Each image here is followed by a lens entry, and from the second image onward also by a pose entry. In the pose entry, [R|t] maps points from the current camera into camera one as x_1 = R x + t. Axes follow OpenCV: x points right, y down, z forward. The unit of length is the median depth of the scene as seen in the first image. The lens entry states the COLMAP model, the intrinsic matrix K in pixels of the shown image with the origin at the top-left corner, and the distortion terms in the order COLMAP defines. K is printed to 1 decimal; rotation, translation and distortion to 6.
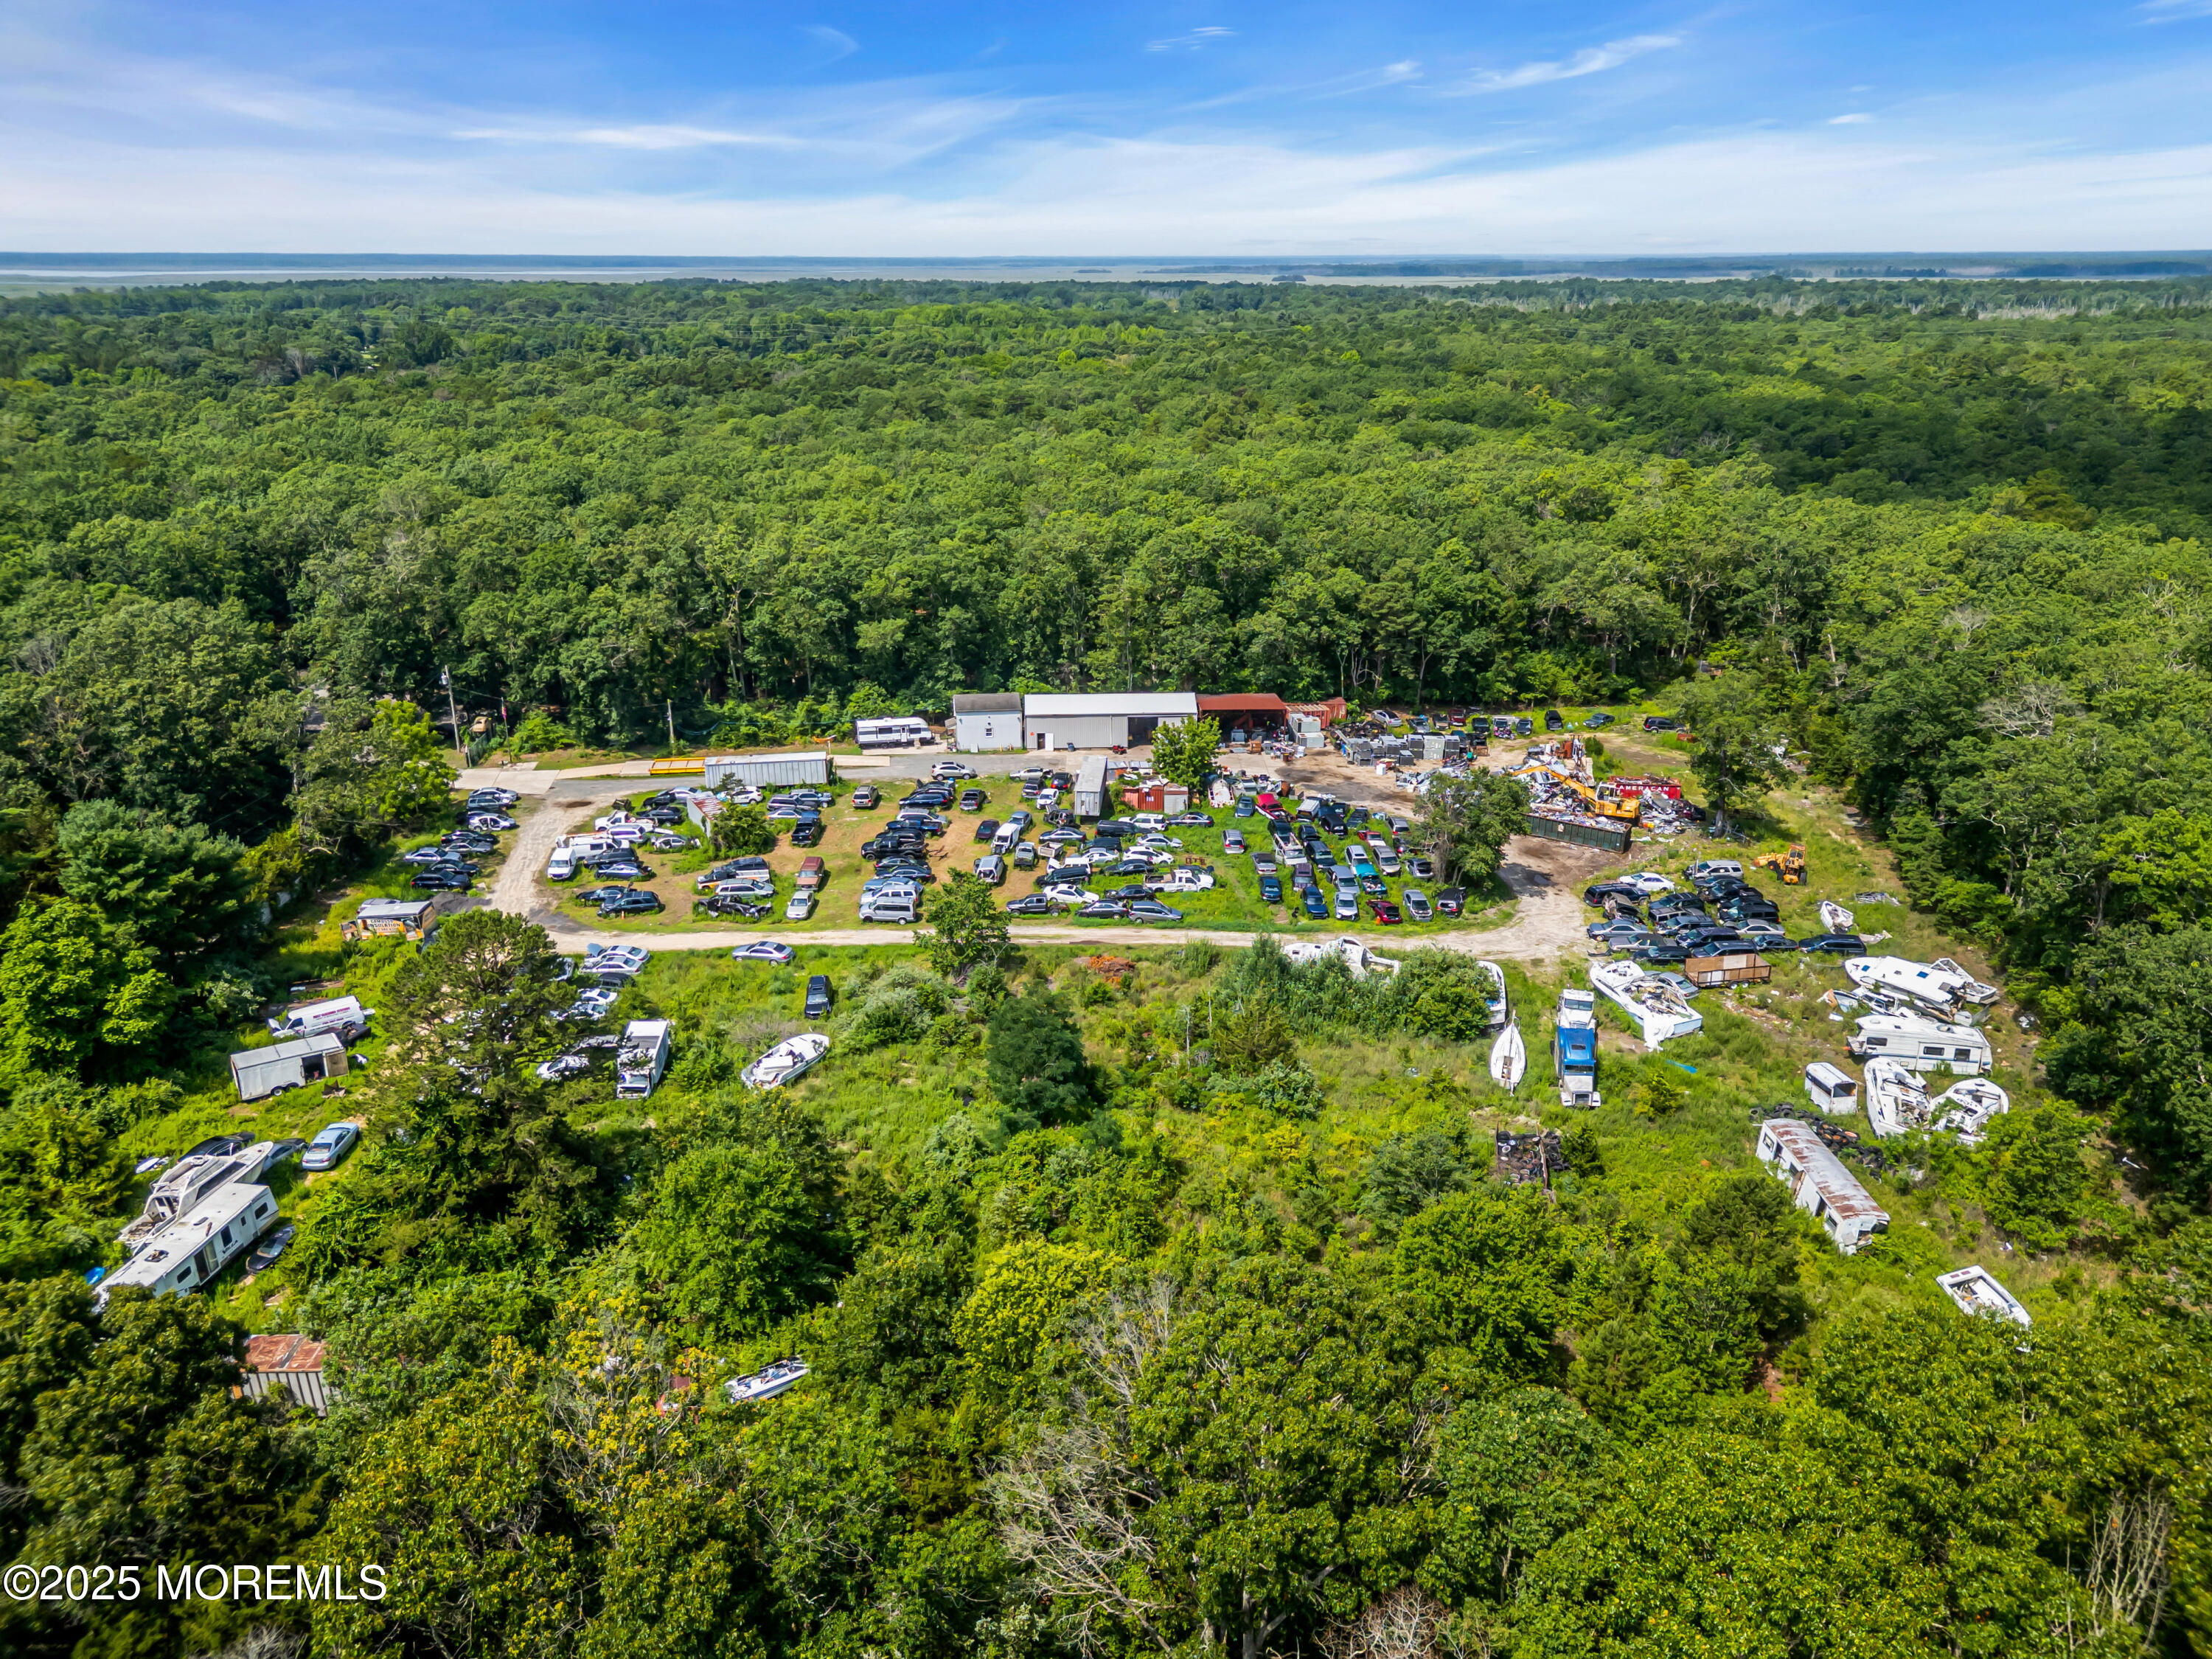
lens RADIAL K [[1551.9, 0, 1106.0], [0, 1551.9, 829.5], [0, 0, 1]] dist [0.105273, -0.116851]
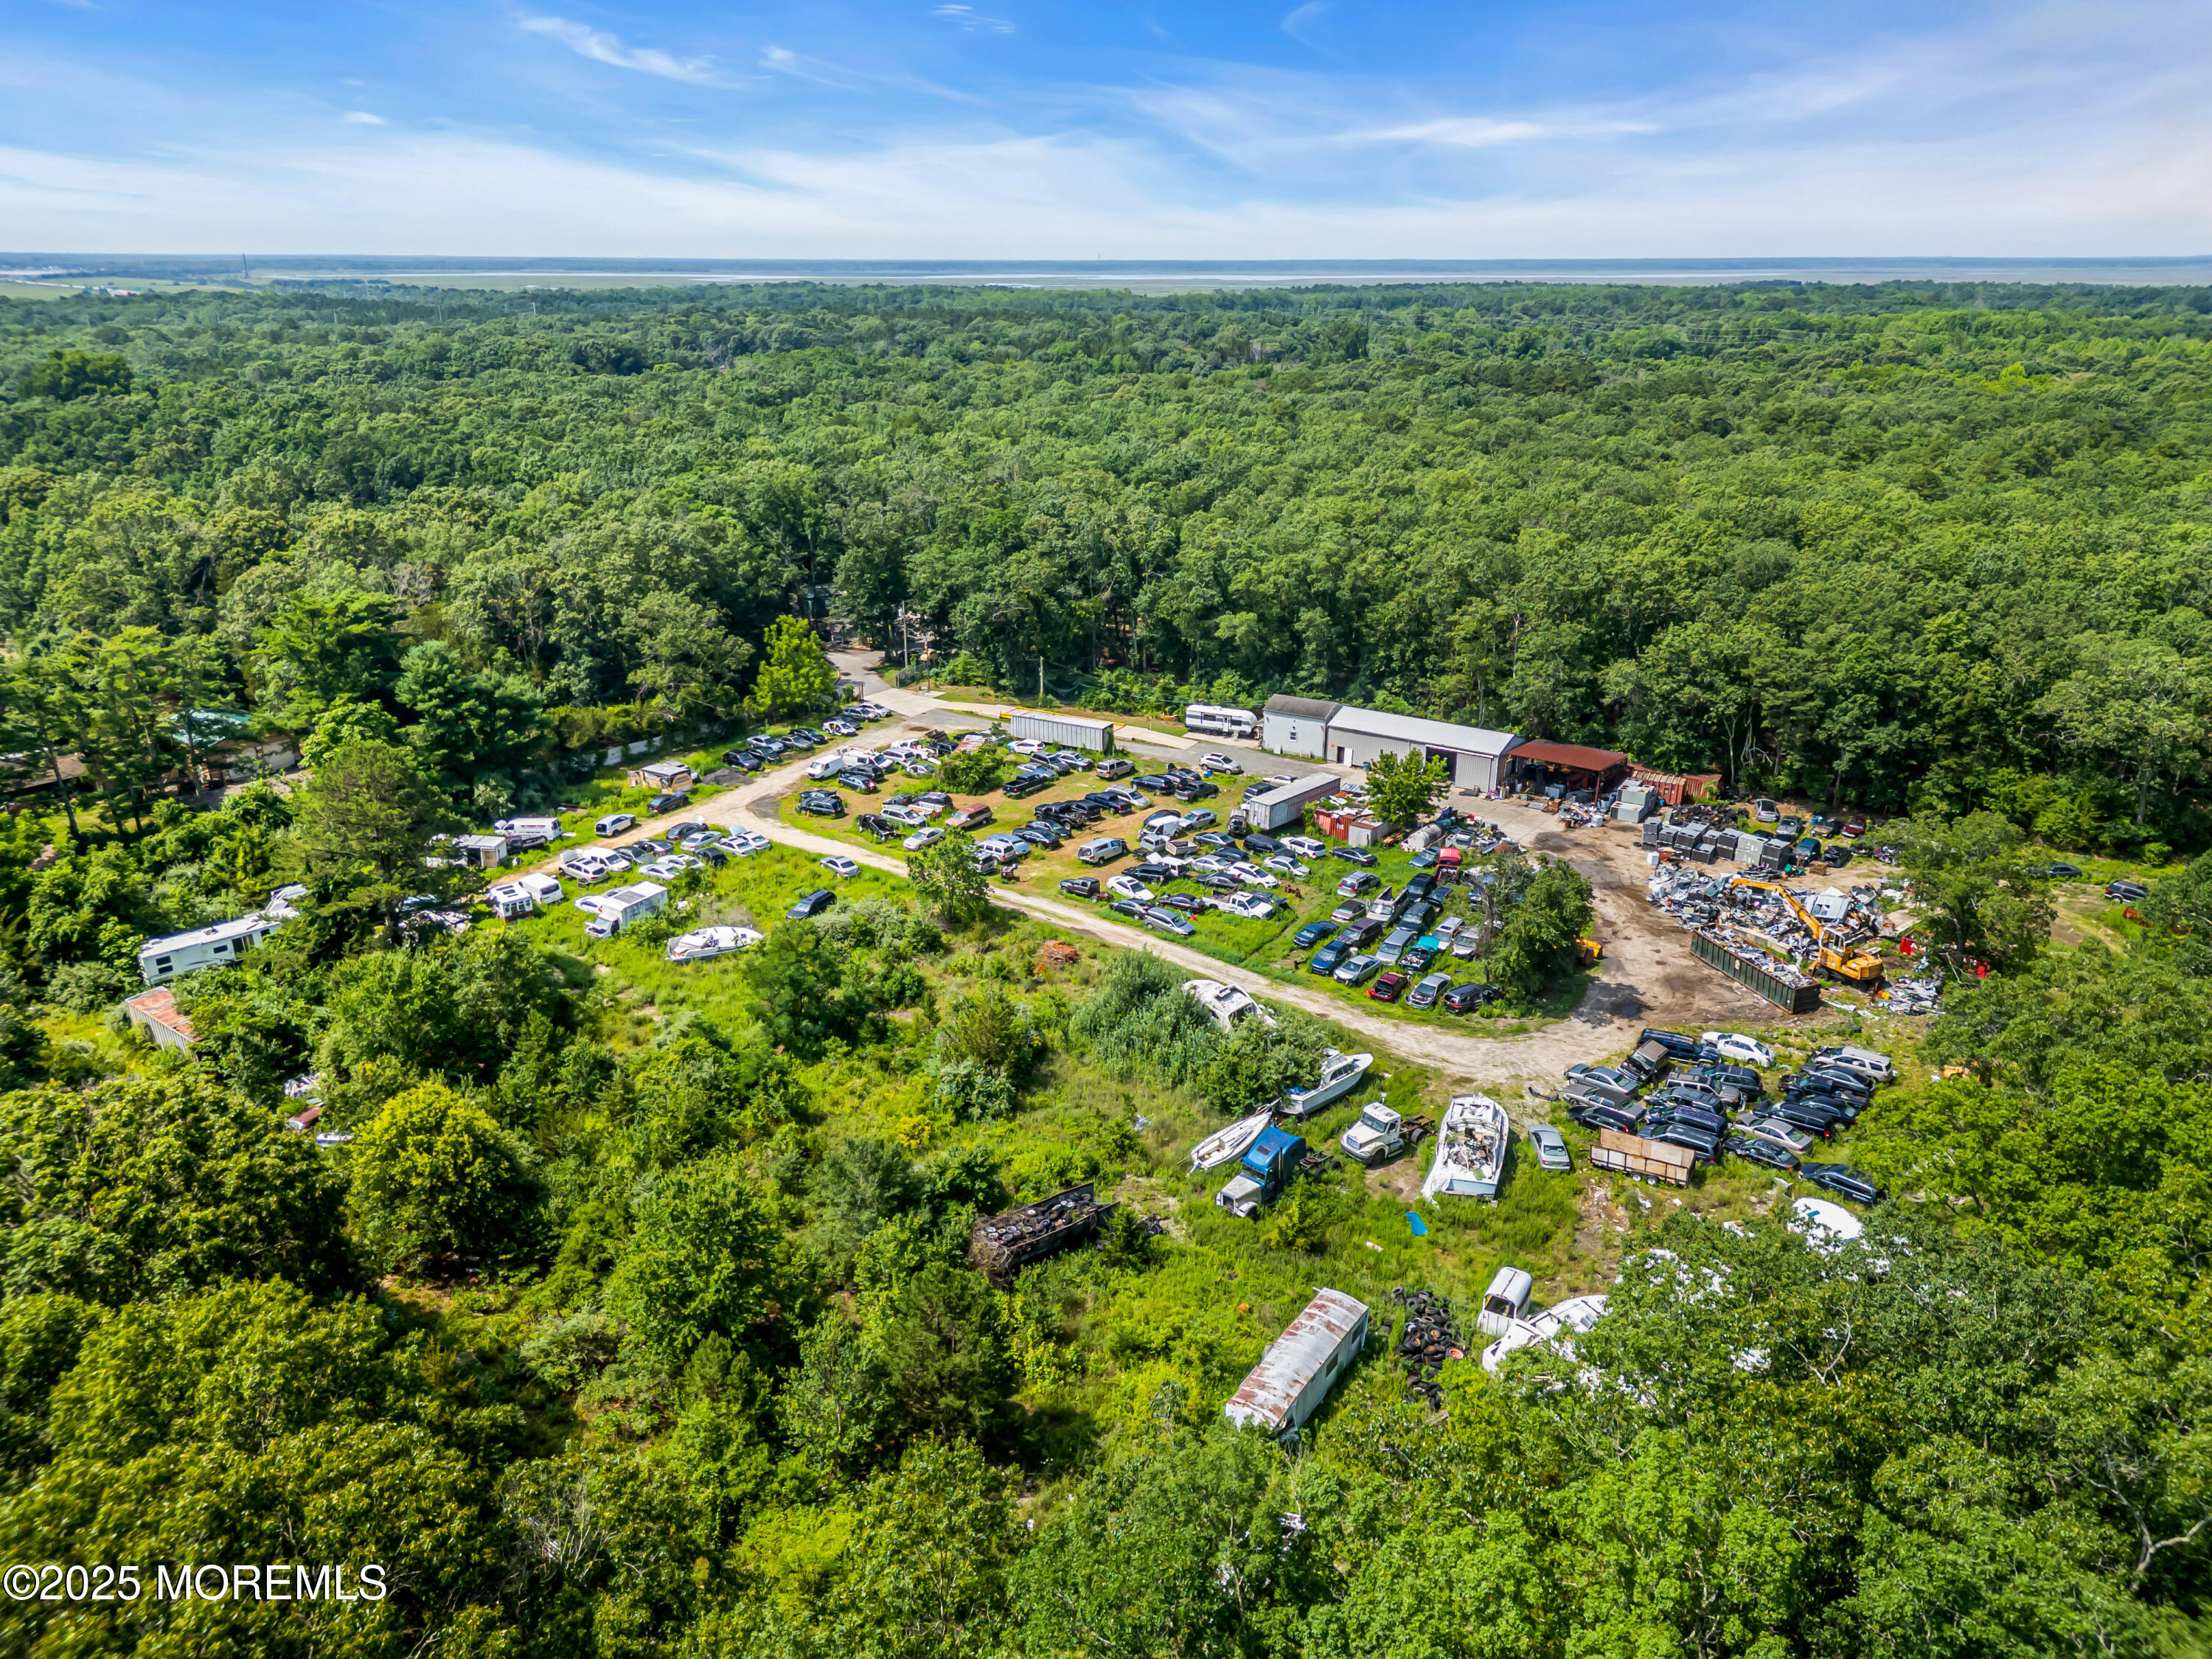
lens RADIAL K [[1554.0, 0, 1100.8], [0, 1554.0, 832.0], [0, 0, 1]] dist [0.075169, -0.094668]
pose [[0.776515, 0.213296, -0.592899, 0.497029], [-0.212142, 0.974527, 0.072746, -0.056604], [0.593313, 0.069291, 0.801984, 0.151374]]
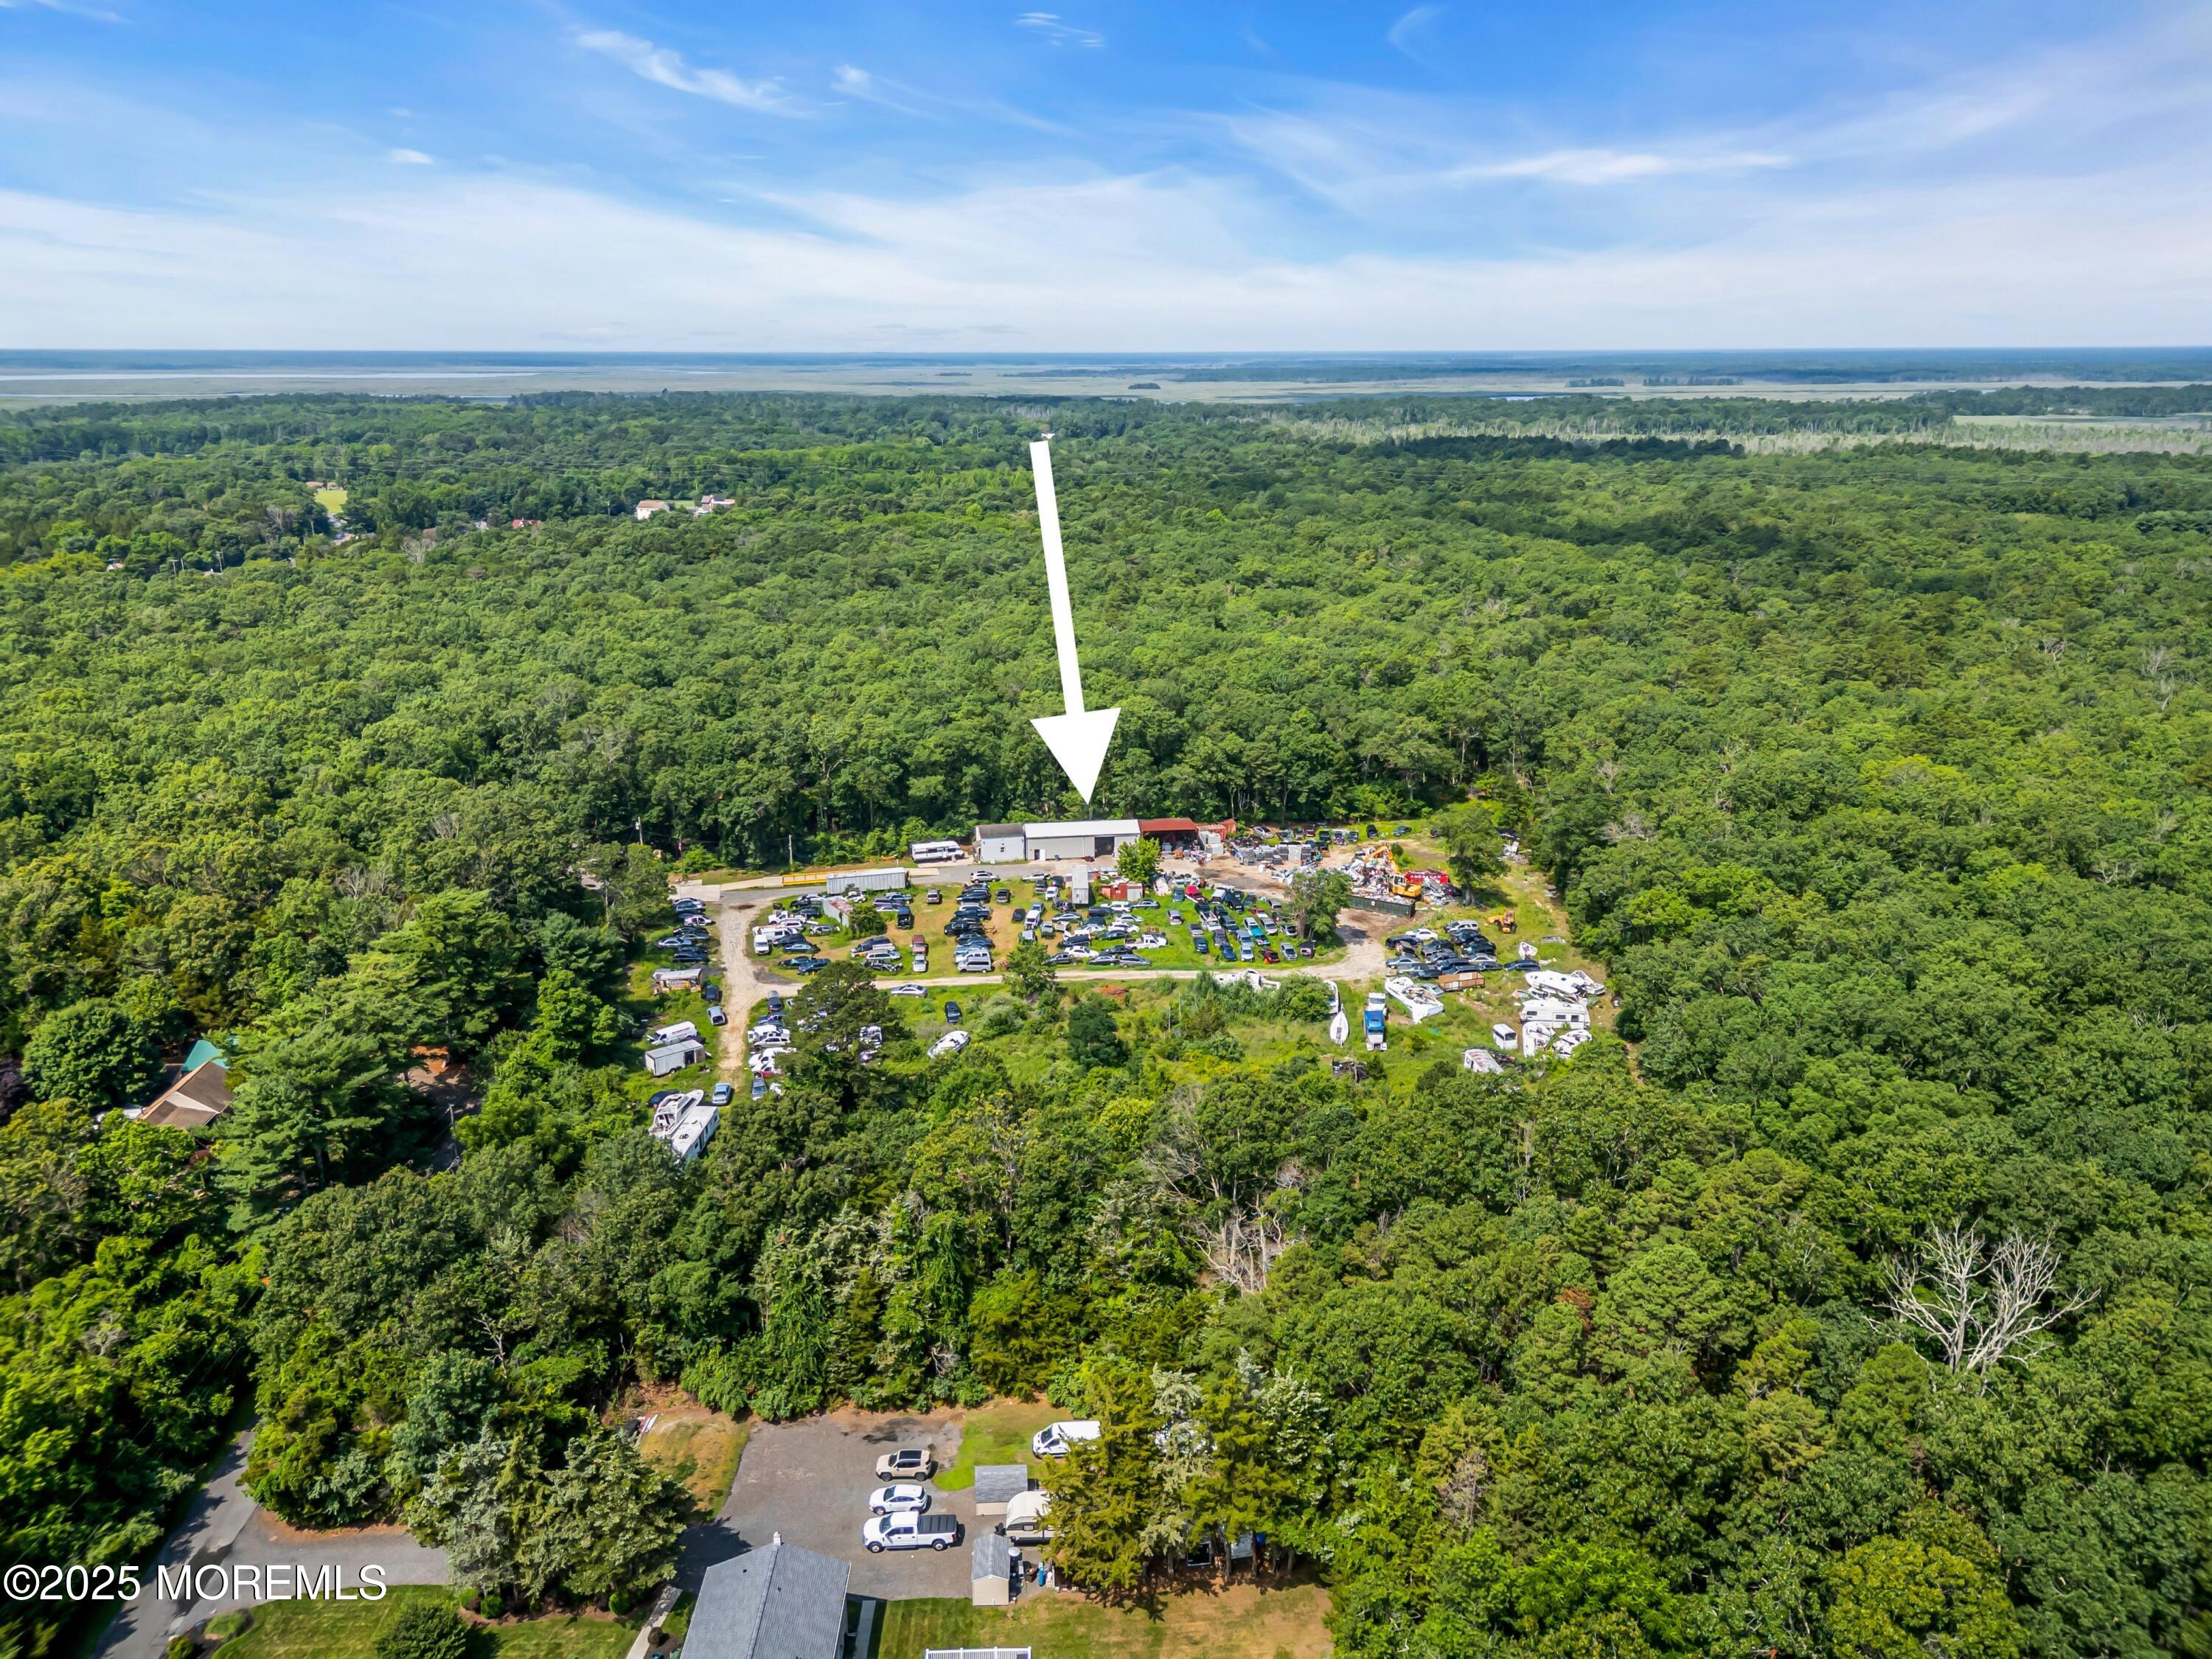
lens RADIAL K [[1551.9, 0, 1106.0], [0, 1551.9, 829.5], [0, 0, 1]] dist [0.105273, -0.116851]
pose [[0.996088, -0.025816, 0.084508, -0.116693], [0.030286, 0.998185, -0.052049, -0.001490], [-0.083011, 0.054405, 0.995062, -0.572375]]
